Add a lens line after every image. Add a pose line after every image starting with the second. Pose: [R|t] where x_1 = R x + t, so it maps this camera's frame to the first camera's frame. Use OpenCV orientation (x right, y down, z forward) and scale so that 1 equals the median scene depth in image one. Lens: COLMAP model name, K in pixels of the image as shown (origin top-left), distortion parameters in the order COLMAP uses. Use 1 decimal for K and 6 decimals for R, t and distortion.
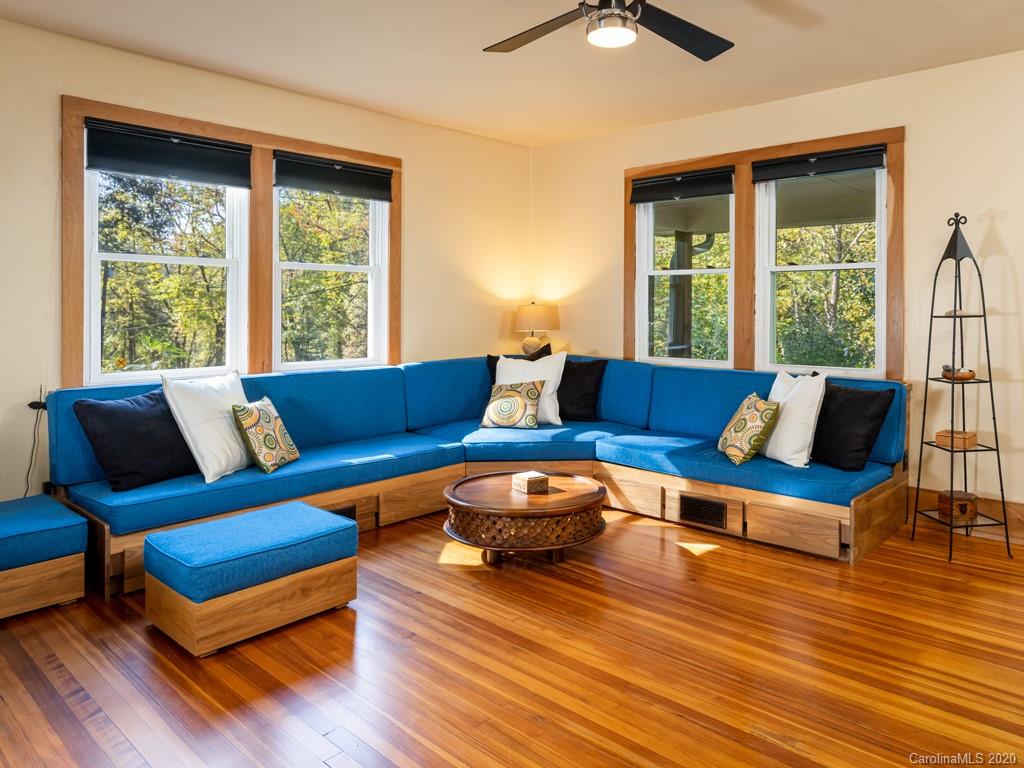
lens RADIAL K [[733.2, 0, 512.0], [0, 733.2, 384.0], [0, 0, 1]] dist [-0.005121, -0.003042]
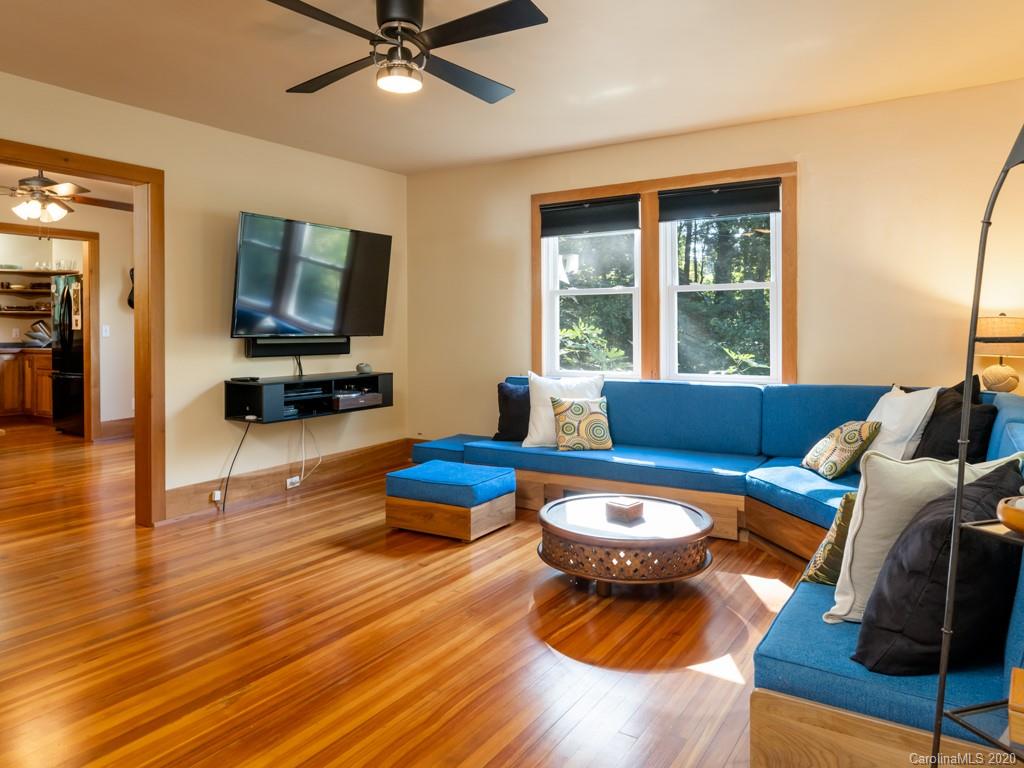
lens RADIAL K [[672.6, 0, 512.0], [0, 672.6, 384.0], [0, 0, 1]] dist [0.002690, 0.001593]
pose [[0.182203, 0.078191, -0.980147, 0.845416], [-0.091861, 0.993827, 0.062206, -0.067475], [0.978960, 0.078703, 0.188261, 0.690670]]
